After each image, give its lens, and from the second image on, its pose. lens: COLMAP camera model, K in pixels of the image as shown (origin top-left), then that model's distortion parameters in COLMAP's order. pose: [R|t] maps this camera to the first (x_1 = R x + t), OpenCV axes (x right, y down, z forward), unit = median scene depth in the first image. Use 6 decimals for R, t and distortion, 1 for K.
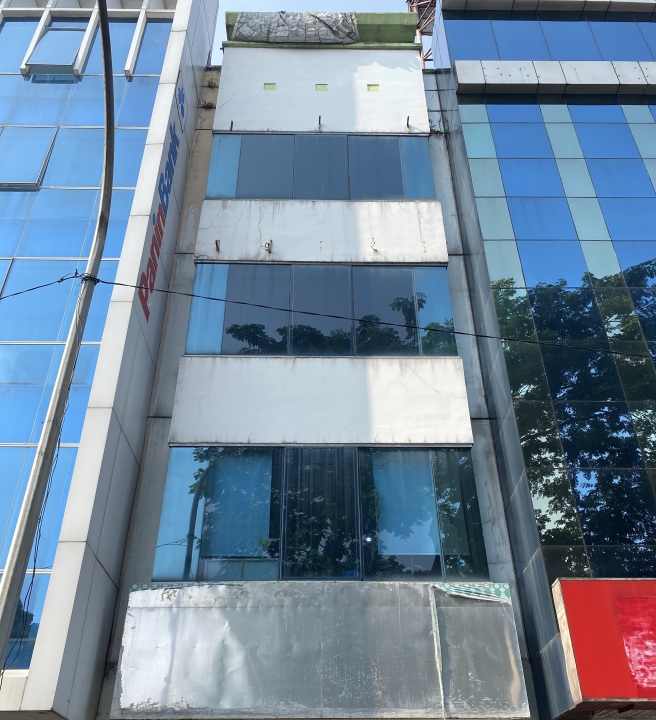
lens RADIAL K [[801.3, 0, 329.8], [0, 801.3, 364.1], [0, 0, 1]] dist [0.100775, 0.000000]
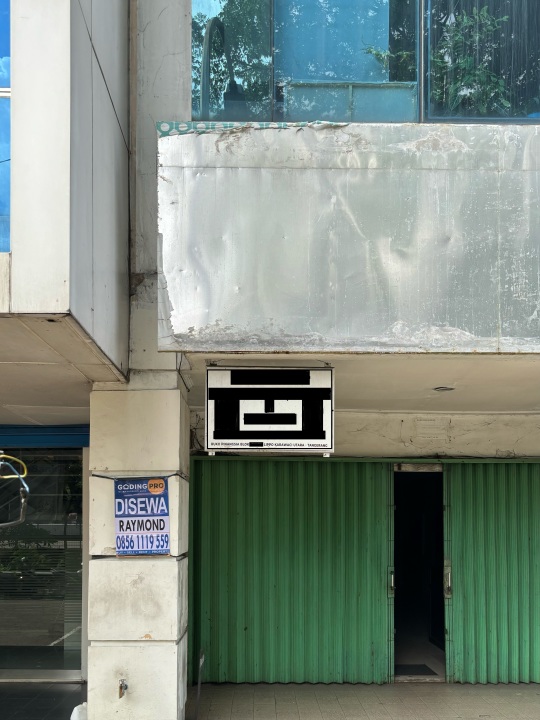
lens RADIAL K [[545.9, 0, 263.3], [0, 545.9, 367.0], [0, 0, 1]] dist [0.007192, -0.018328]
pose [[0.999849, 0.014247, -0.009903, -0.176543], [-0.005169, 0.789420, 0.613832, 0.183692], [0.016563, -0.613688, 0.789375, 0.641268]]
